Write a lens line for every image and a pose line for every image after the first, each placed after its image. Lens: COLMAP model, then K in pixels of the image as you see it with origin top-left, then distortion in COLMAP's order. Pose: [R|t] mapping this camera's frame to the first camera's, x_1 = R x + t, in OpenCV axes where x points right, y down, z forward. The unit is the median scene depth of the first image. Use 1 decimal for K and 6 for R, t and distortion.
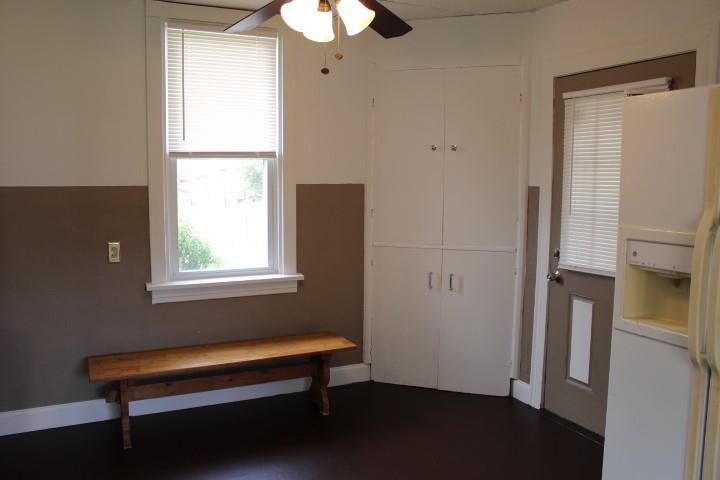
lens RADIAL K [[600.3, 0, 355.6], [0, 600.3, 237.0], [0, 0, 1]] dist [-0.088219, 0.029612]
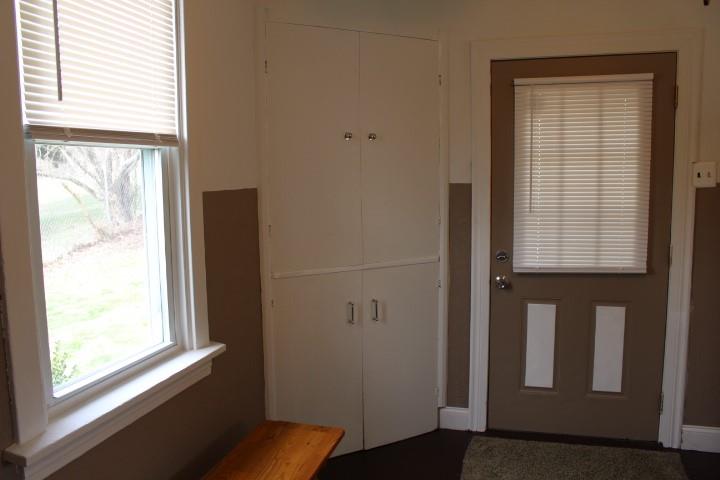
lens RADIAL K [[600.3, 0, 360.6], [0, 600.3, 243.6], [0, 0, 1]] dist [-0.088219, 0.029612]
pose [[0.663568, -0.100502, 0.741335, -0.452395], [0.094588, 0.994254, 0.050124, -0.055471], [-0.742112, 0.036860, 0.669261, 0.526038]]
